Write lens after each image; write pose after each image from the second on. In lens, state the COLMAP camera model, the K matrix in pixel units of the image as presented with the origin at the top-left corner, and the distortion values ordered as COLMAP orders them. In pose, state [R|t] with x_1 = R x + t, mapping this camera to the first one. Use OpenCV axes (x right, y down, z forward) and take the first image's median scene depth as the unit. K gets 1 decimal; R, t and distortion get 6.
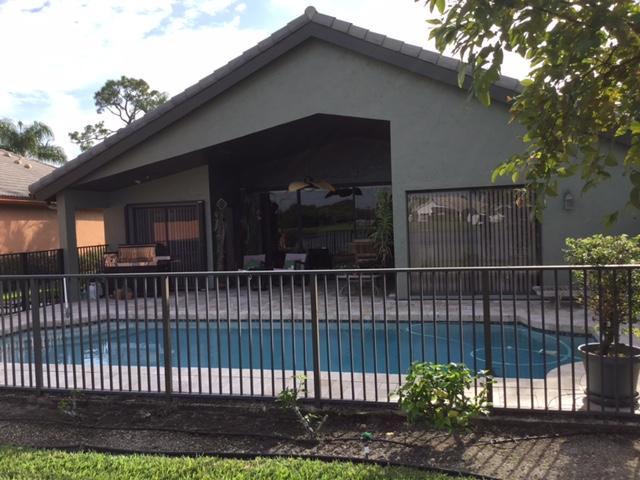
lens RADIAL K [[584.7, 0, 319.3], [0, 584.7, 239.7], [0, 0, 1]] dist [0.105570, 0.000000]
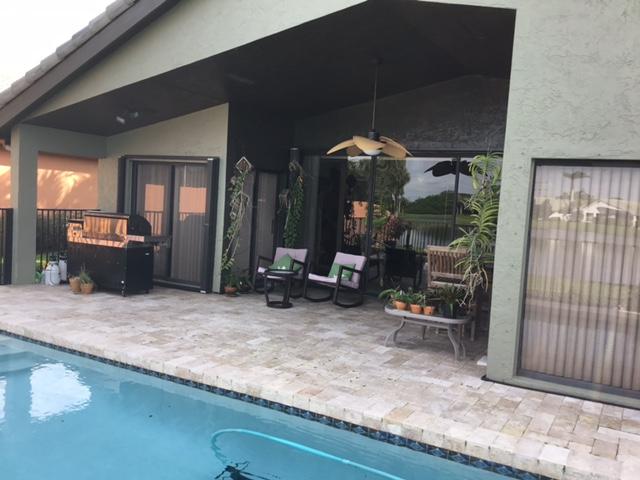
lens RADIAL K [[584.7, 0, 321.4], [0, 584.7, 239.6], [0, 0, 1]] dist [0.105570, 0.000000]
pose [[0.962485, 0.113846, -0.246296, 0.087469], [-0.106580, 0.993388, 0.042680, -0.016200], [0.249527, -0.014829, 0.968254, 0.392682]]
